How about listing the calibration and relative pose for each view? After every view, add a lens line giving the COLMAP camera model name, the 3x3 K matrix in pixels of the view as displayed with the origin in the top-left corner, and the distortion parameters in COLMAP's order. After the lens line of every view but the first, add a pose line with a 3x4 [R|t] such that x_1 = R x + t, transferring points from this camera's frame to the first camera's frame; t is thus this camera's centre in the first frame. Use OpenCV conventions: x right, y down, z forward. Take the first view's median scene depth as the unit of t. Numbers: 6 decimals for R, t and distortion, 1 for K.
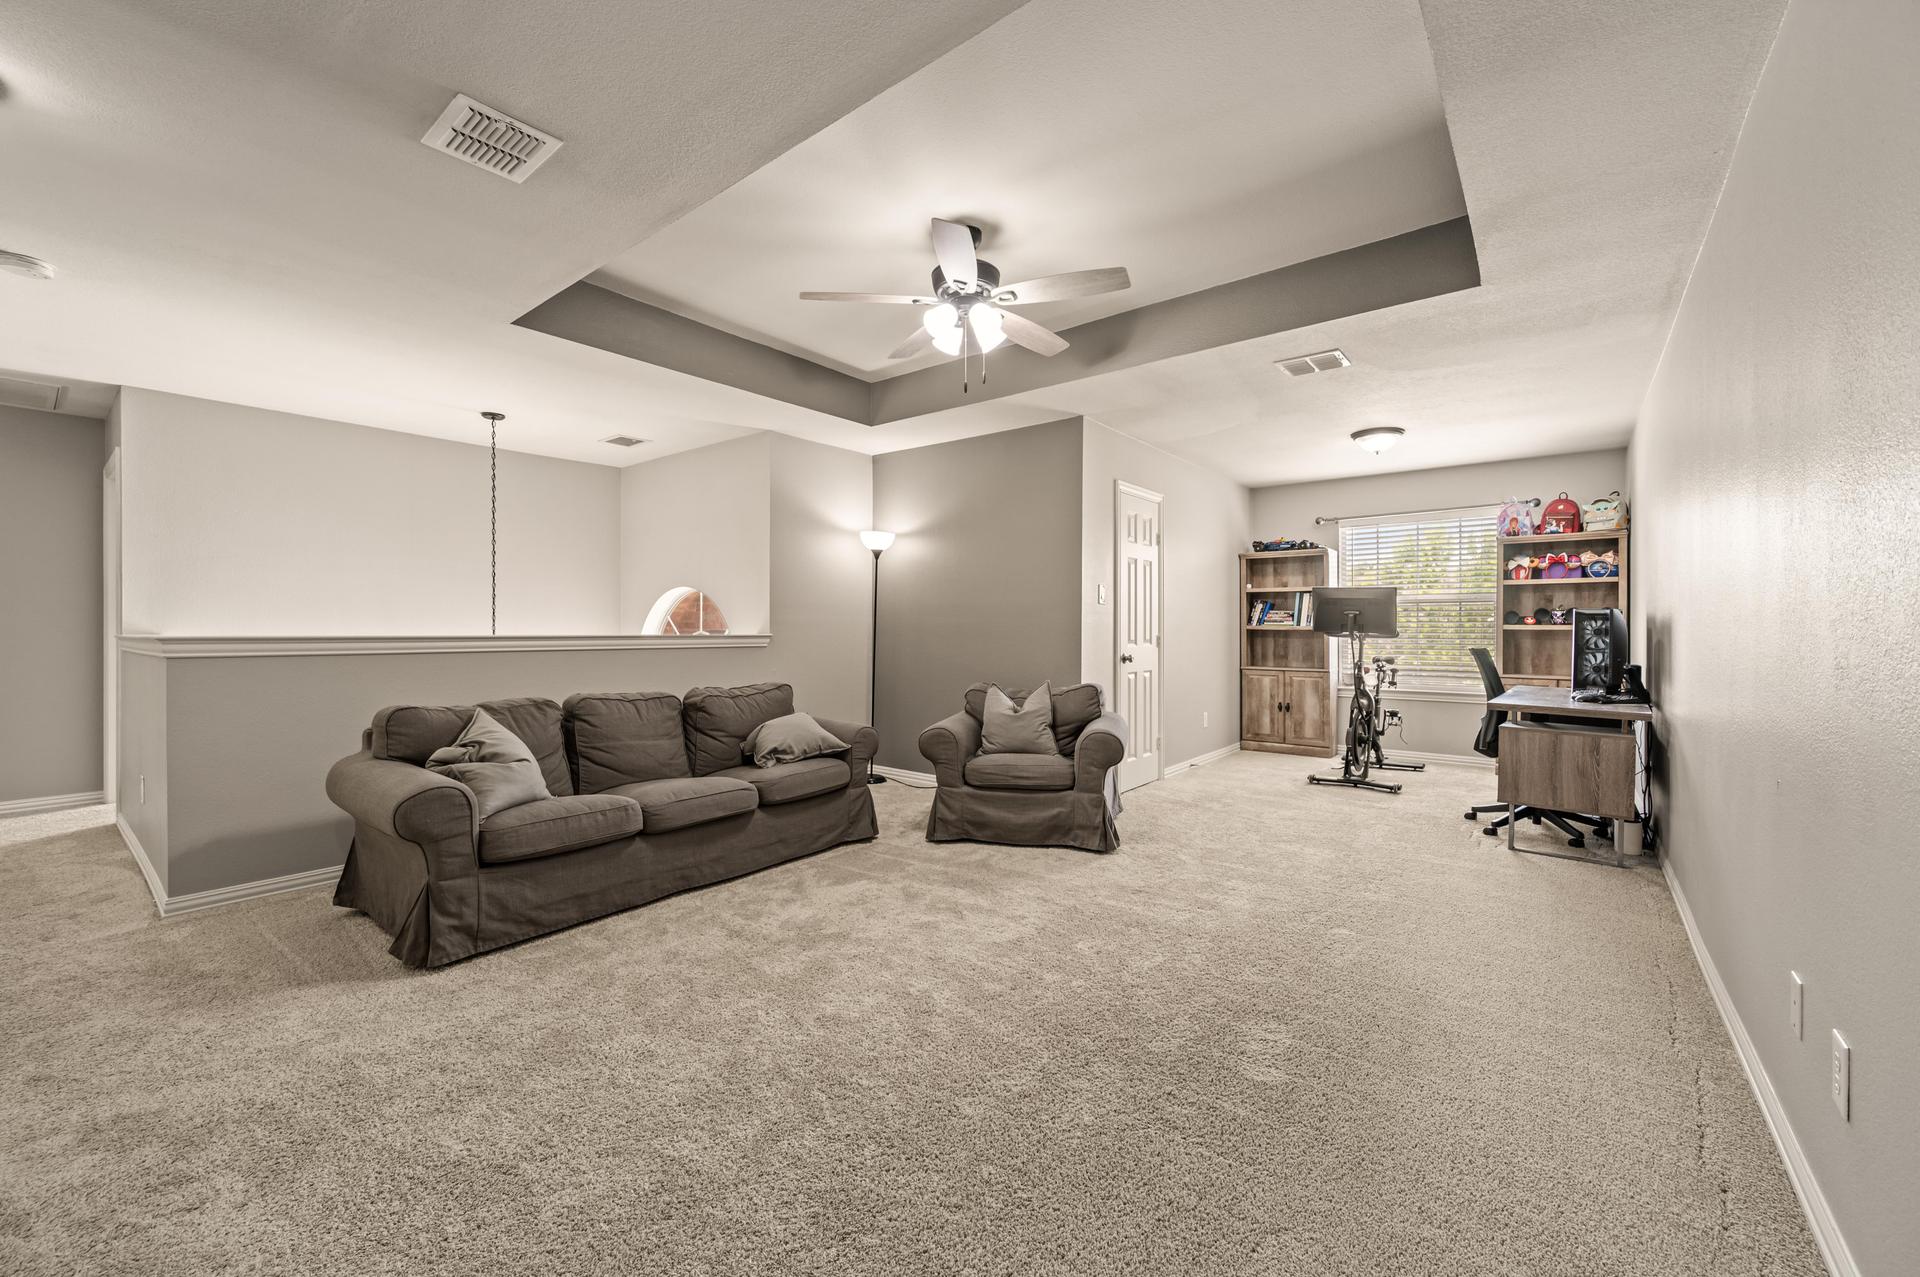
lens RADIAL K [[759.1, 0, 959.5], [0, 759.1, 637.2], [0, 0, 1]] dist [-0.001919, 0.000377]
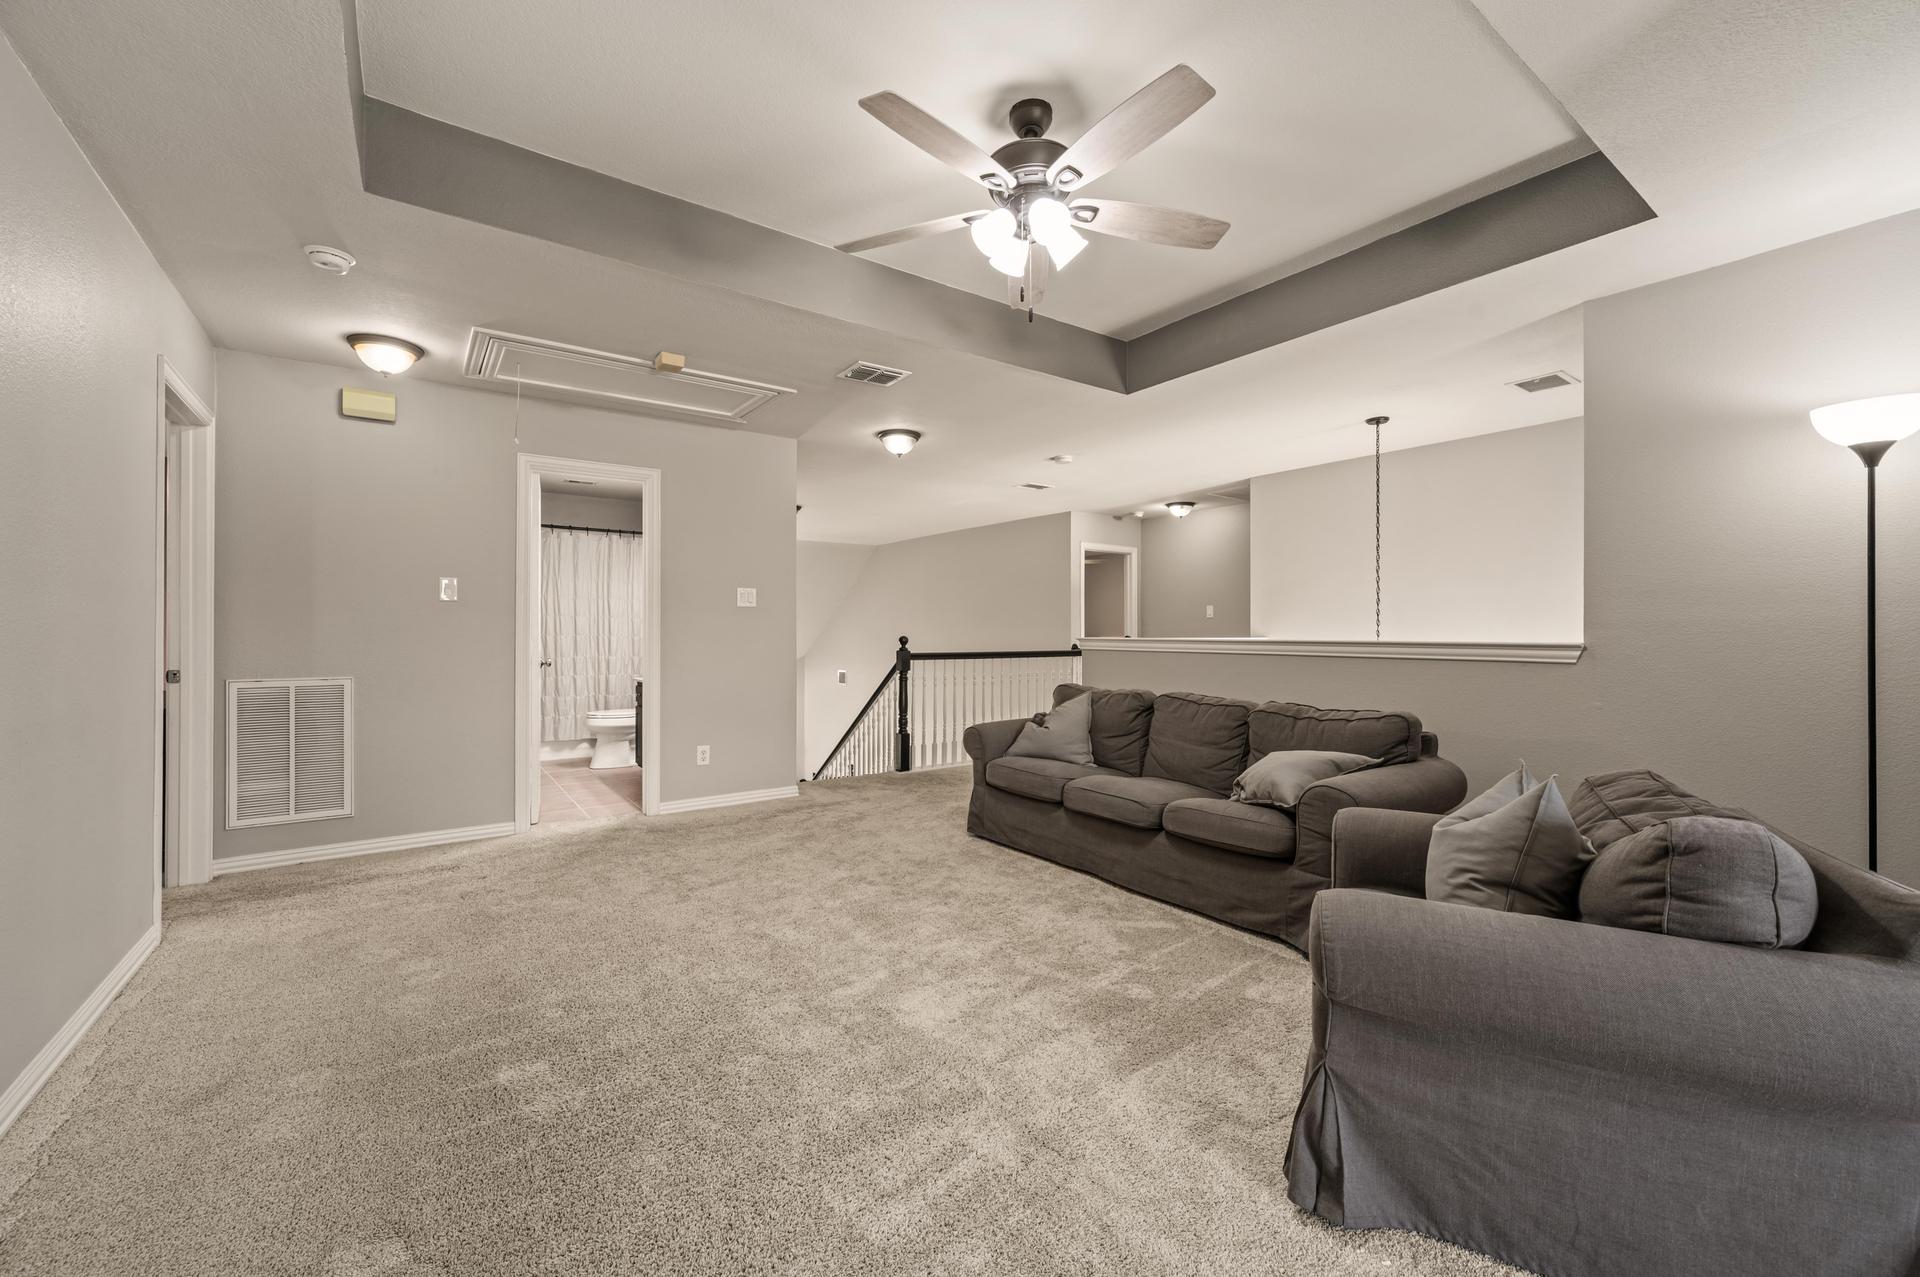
lens RADIAL K [[759.1, 0, 964.9], [0, 759.1, 631.5], [0, 0, 1]] dist [-0.001919, 0.000377]
pose [[-0.271062, -0.003445, -0.962556, 0.701509], [-0.012739, 0.999919, 0.000009, -0.009981], [0.962478, 0.012264, -0.271084, 1.064837]]
